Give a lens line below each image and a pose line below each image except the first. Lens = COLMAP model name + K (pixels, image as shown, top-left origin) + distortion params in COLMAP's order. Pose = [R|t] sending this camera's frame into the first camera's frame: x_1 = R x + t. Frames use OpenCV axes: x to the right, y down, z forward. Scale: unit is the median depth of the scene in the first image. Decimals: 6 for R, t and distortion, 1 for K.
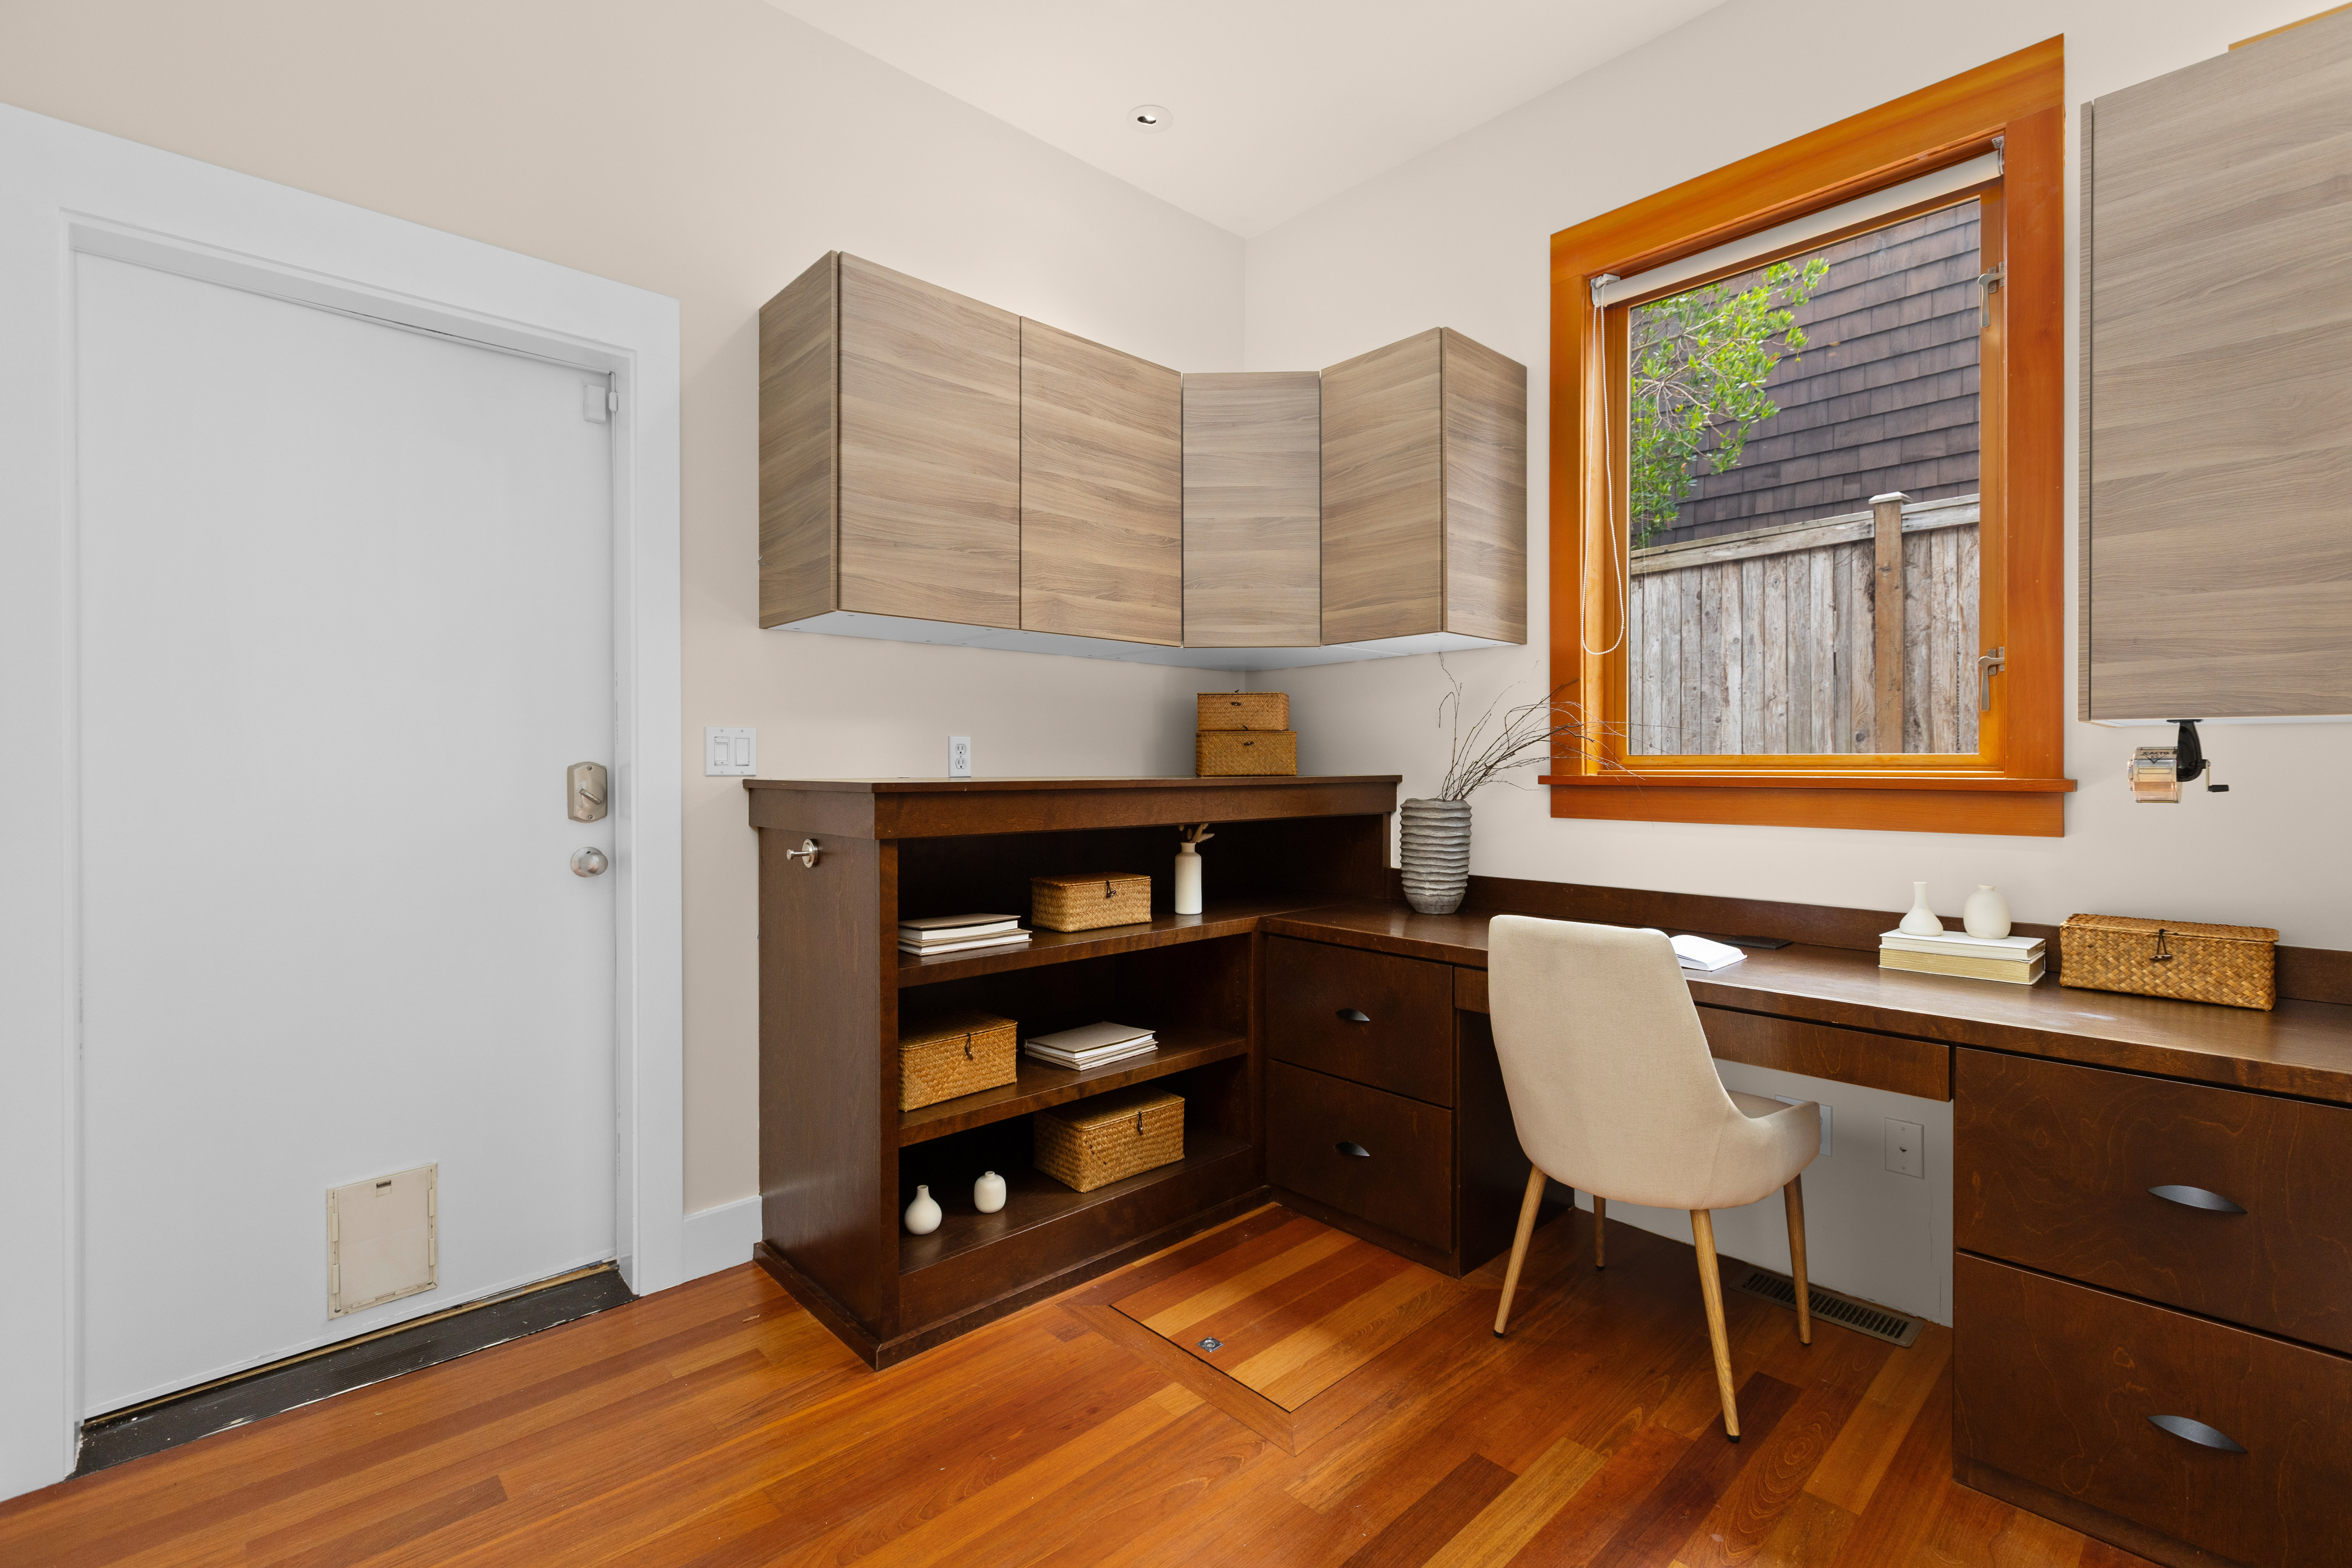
lens RADIAL K [[1031.5, 0, 1176.0], [0, 1031.5, 784.0], [0, 0, 1]] dist [0.002084, 0.000221]
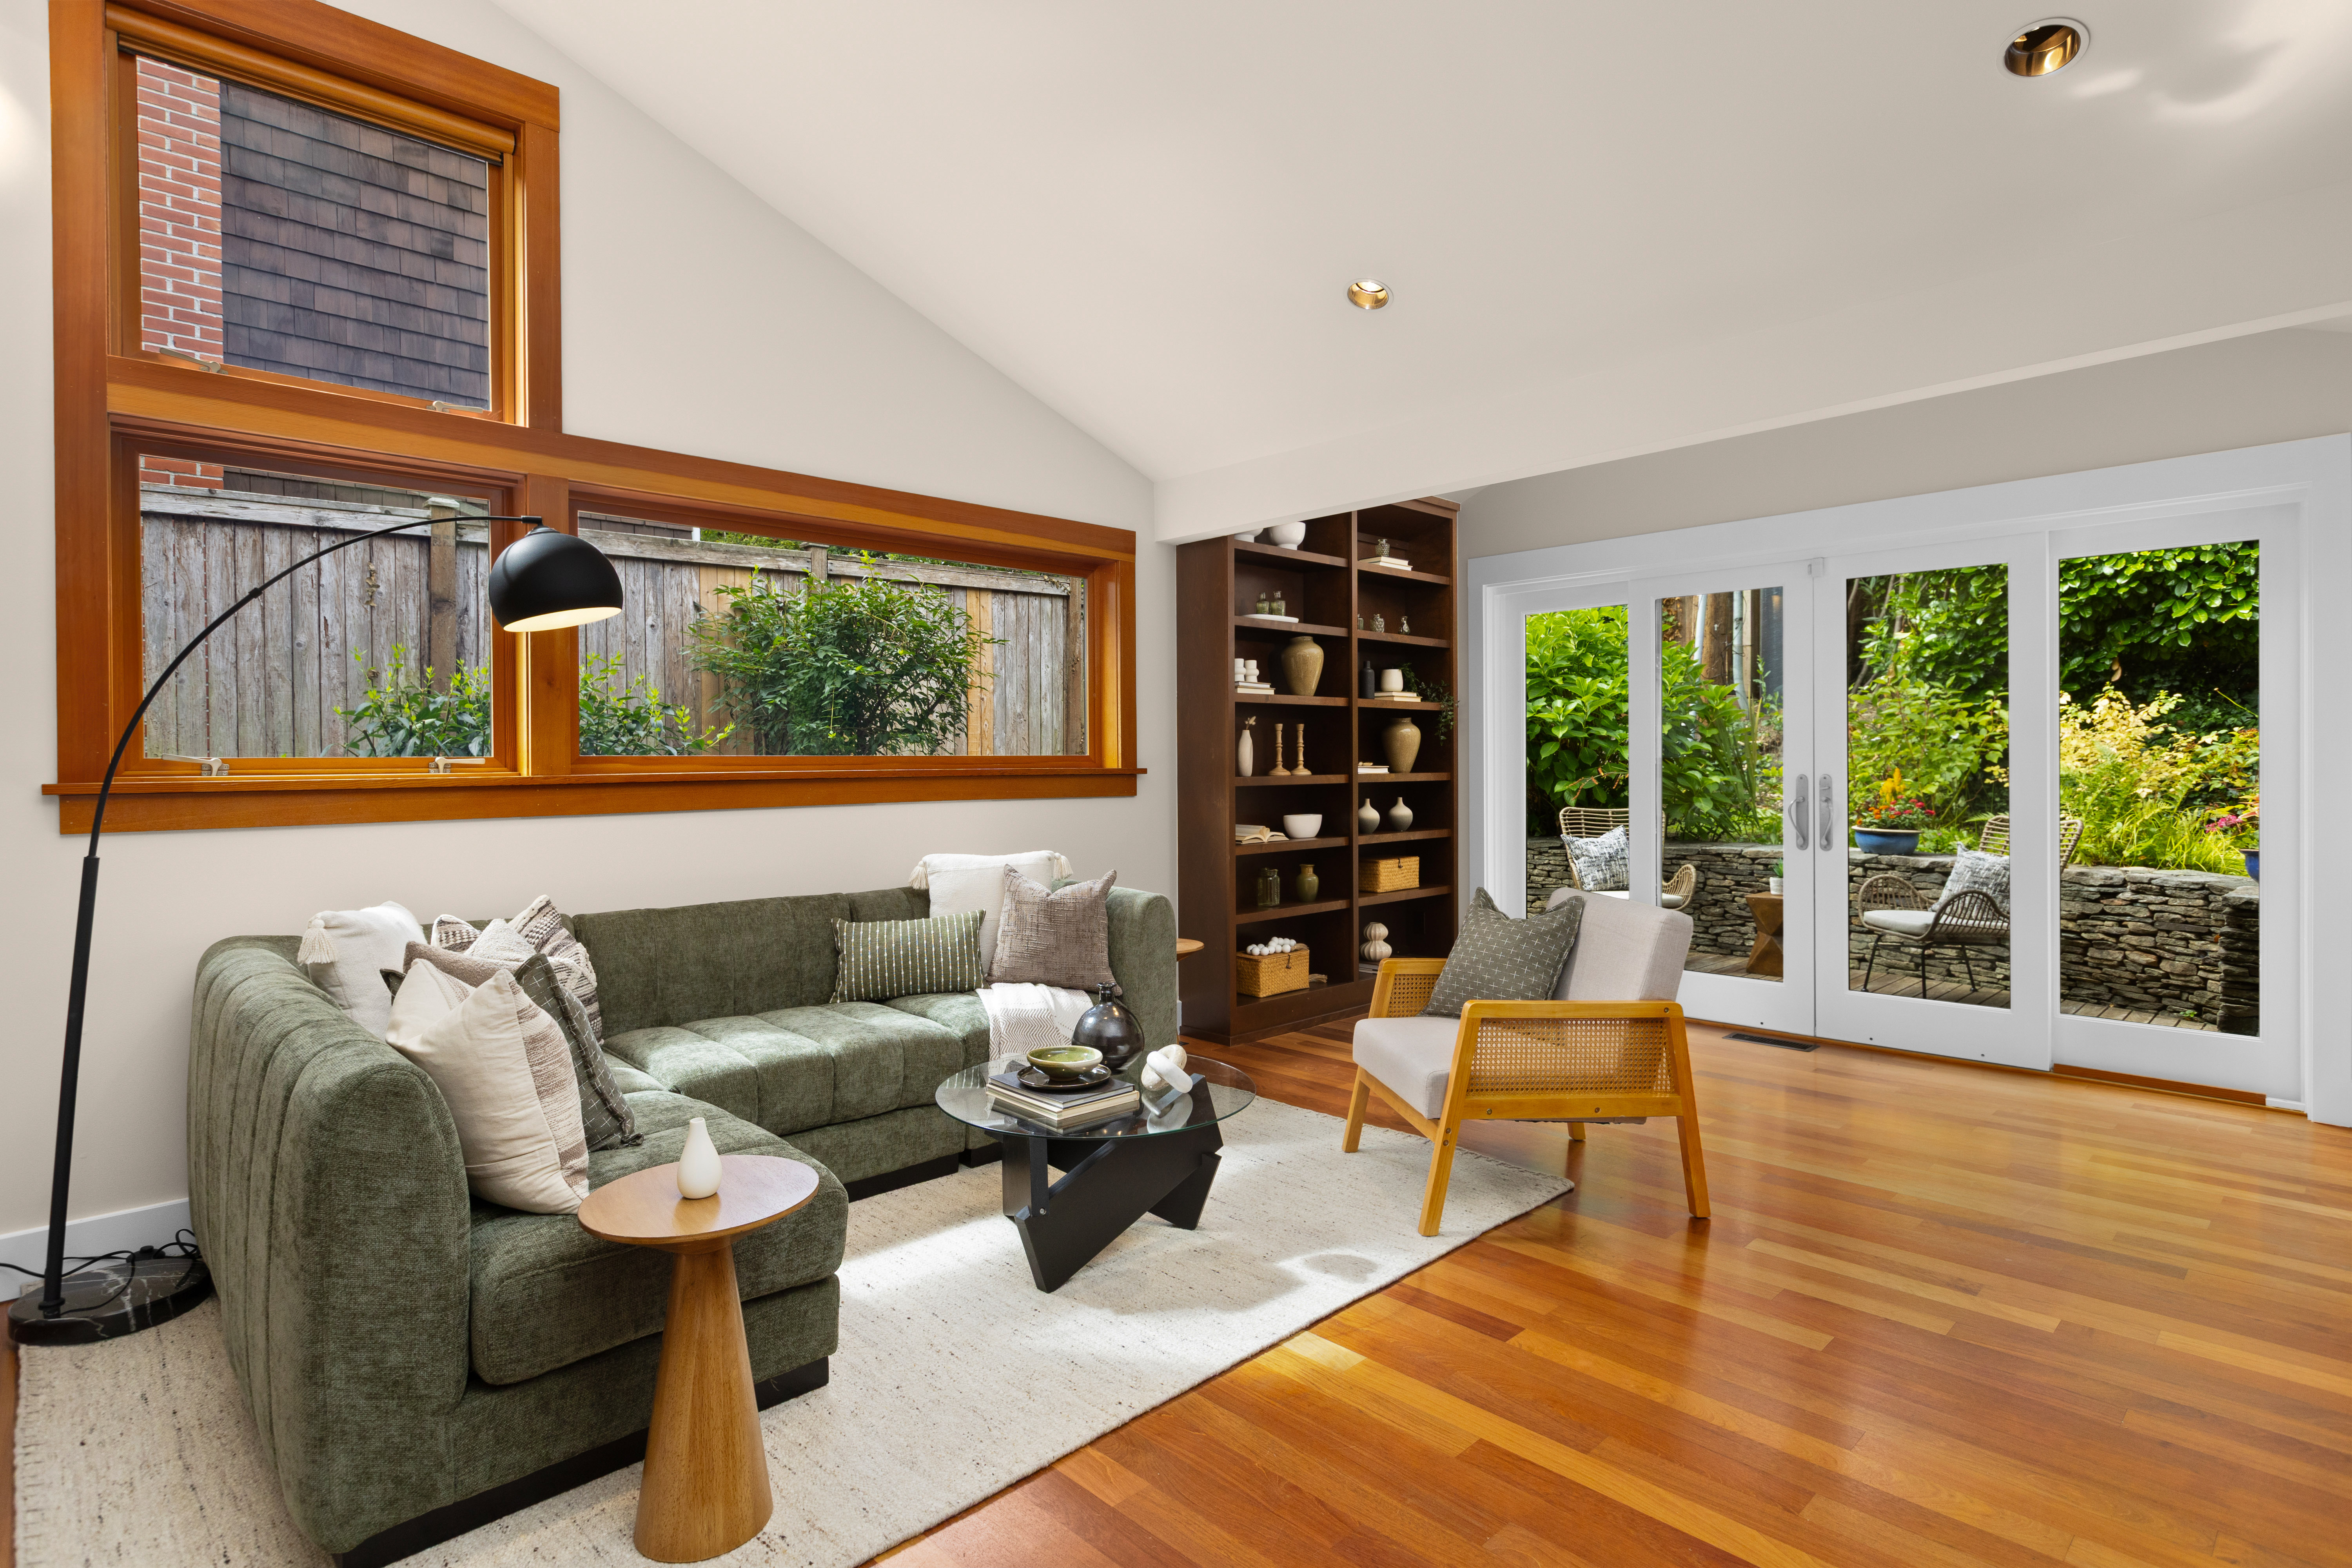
lens RADIAL K [[1196.2, 0, 1176.0], [0, 1196.2, 784.0], [0, 0, 1]] dist [0.001305, -0.000237]
pose [[-0.007996, -0.020465, 0.999759, -0.518965], [0.020884, 0.999569, 0.020628, -0.013586], [-0.999750, 0.021044, -0.007565, 0.455130]]
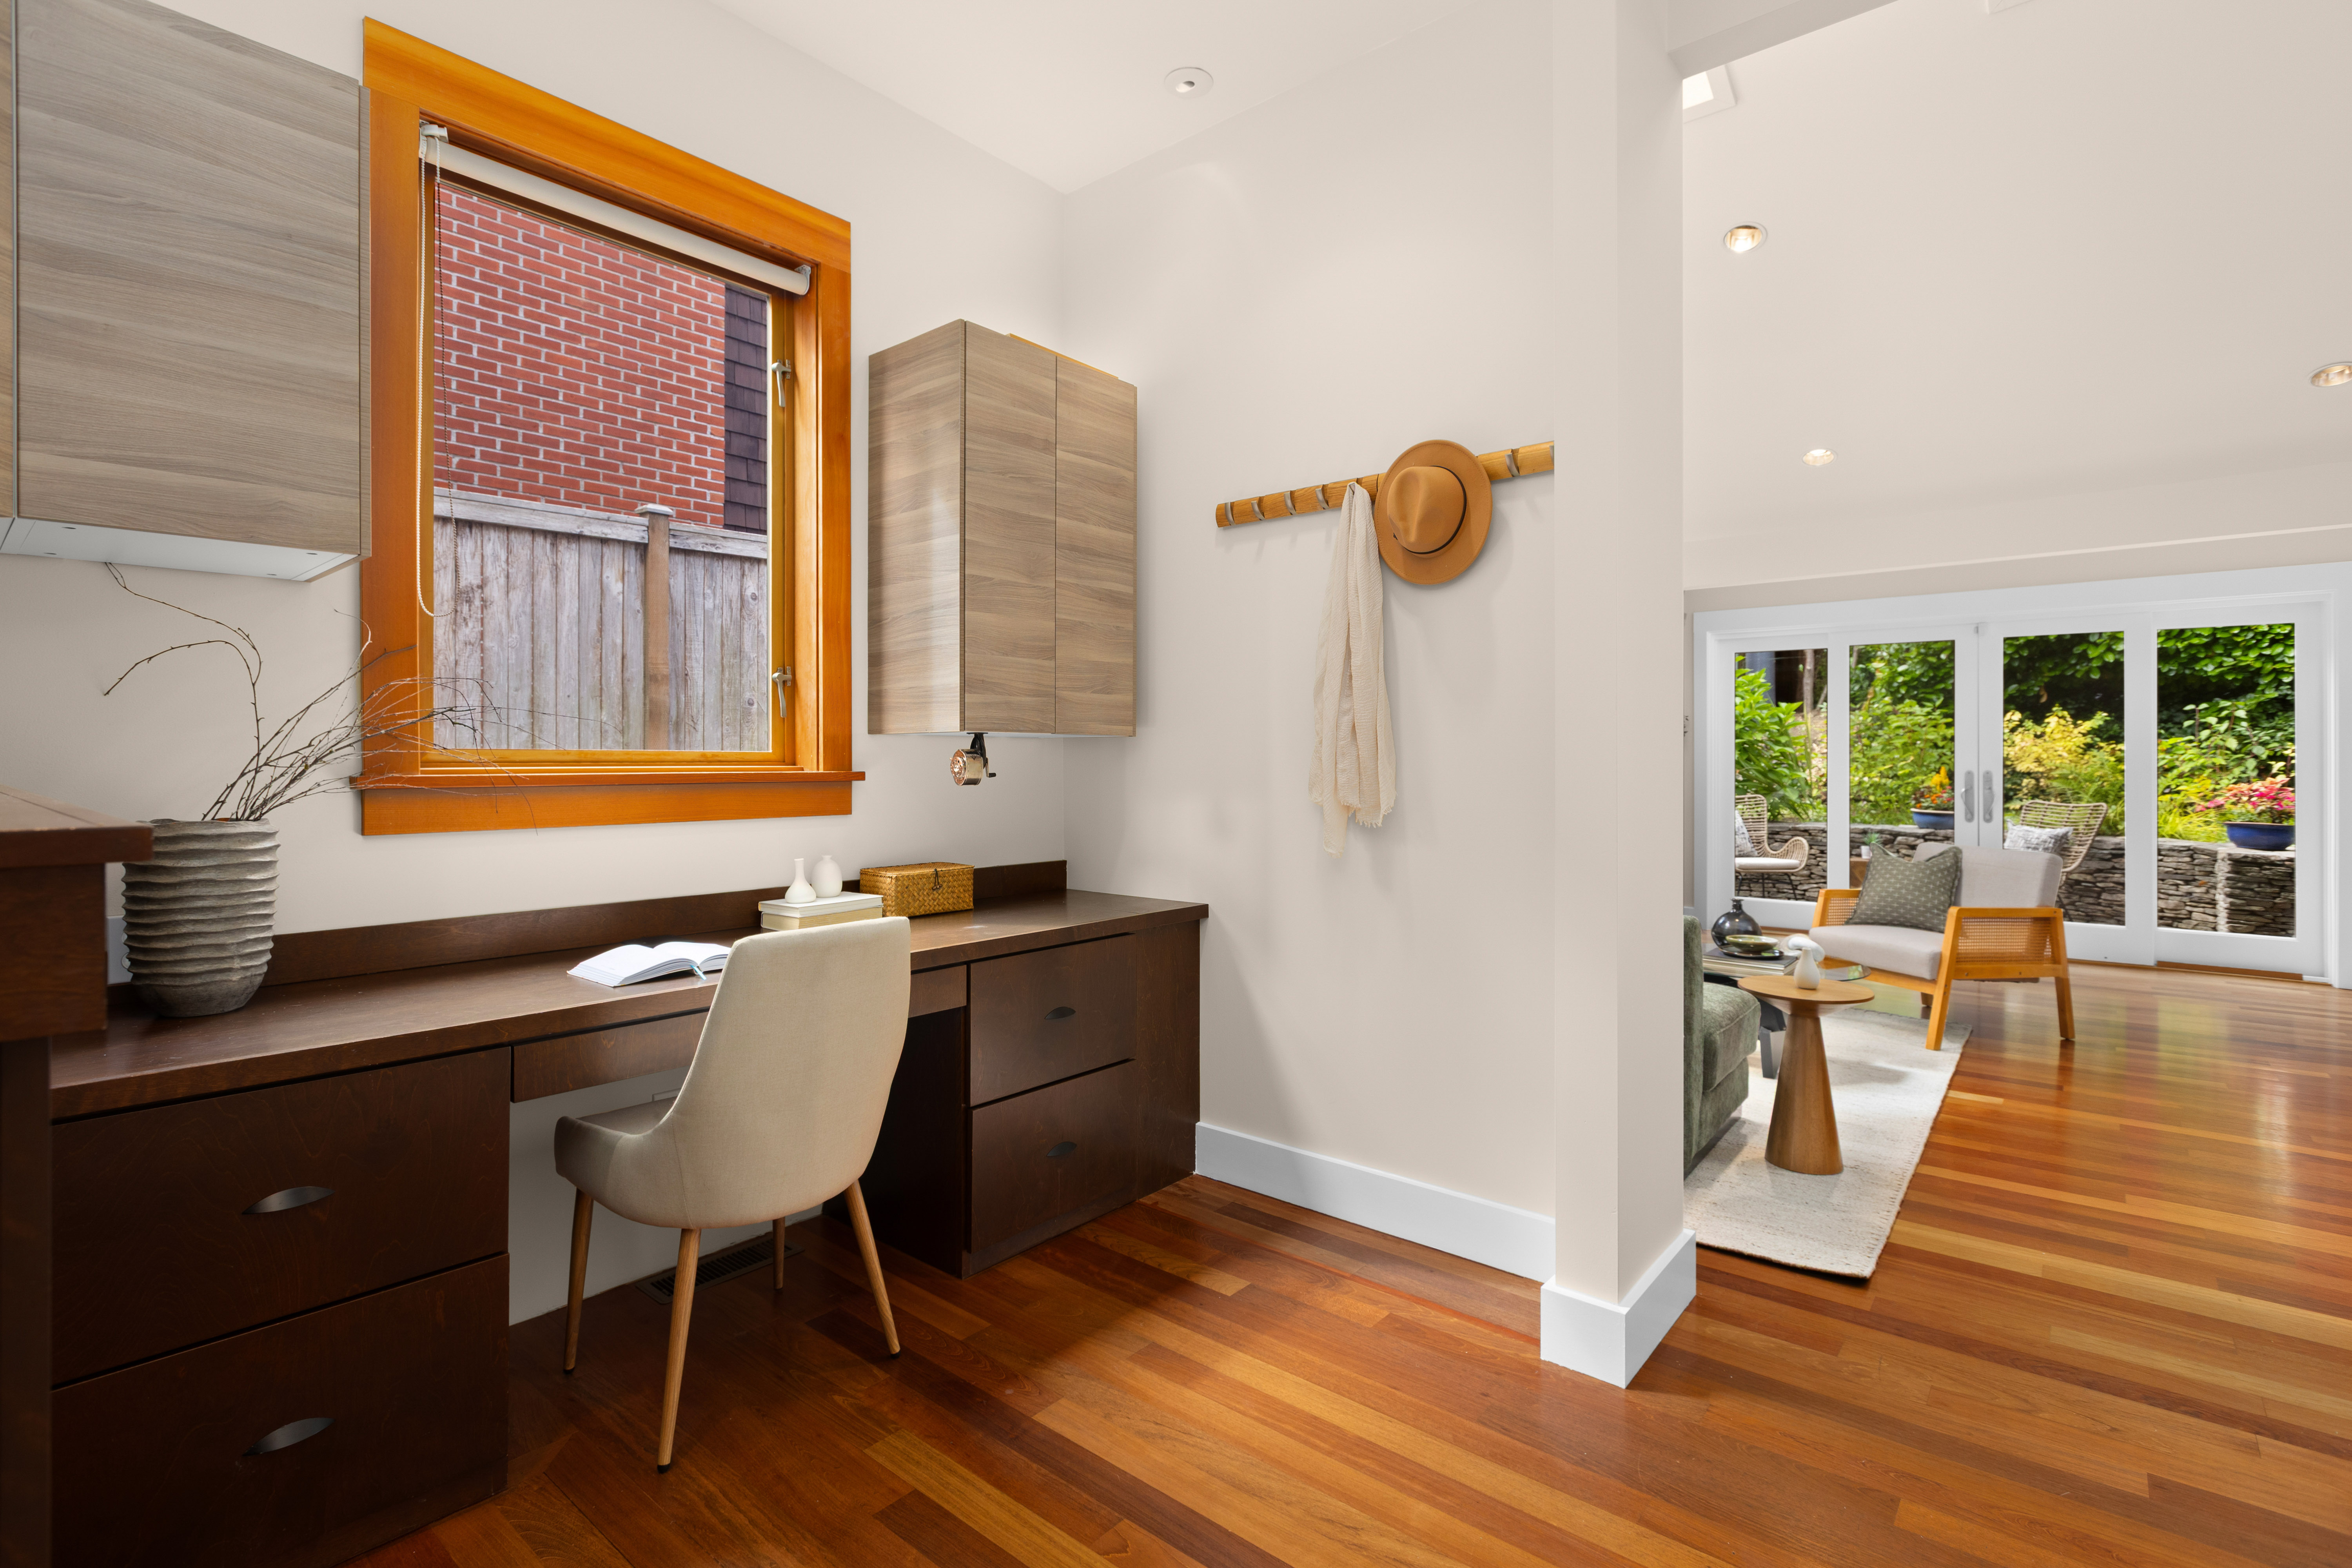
lens RADIAL K [[1107.3, 0, 1178.6], [0, 1107.3, 763.1], [0, 0, 1]] dist [-0.002748, 0.000079]
pose [[-0.117917, -0.005829, 0.993006, -0.632611], [0.015753, 0.999846, 0.007740, -0.019145], [-0.992899, 0.016555, -0.117807, 0.745071]]
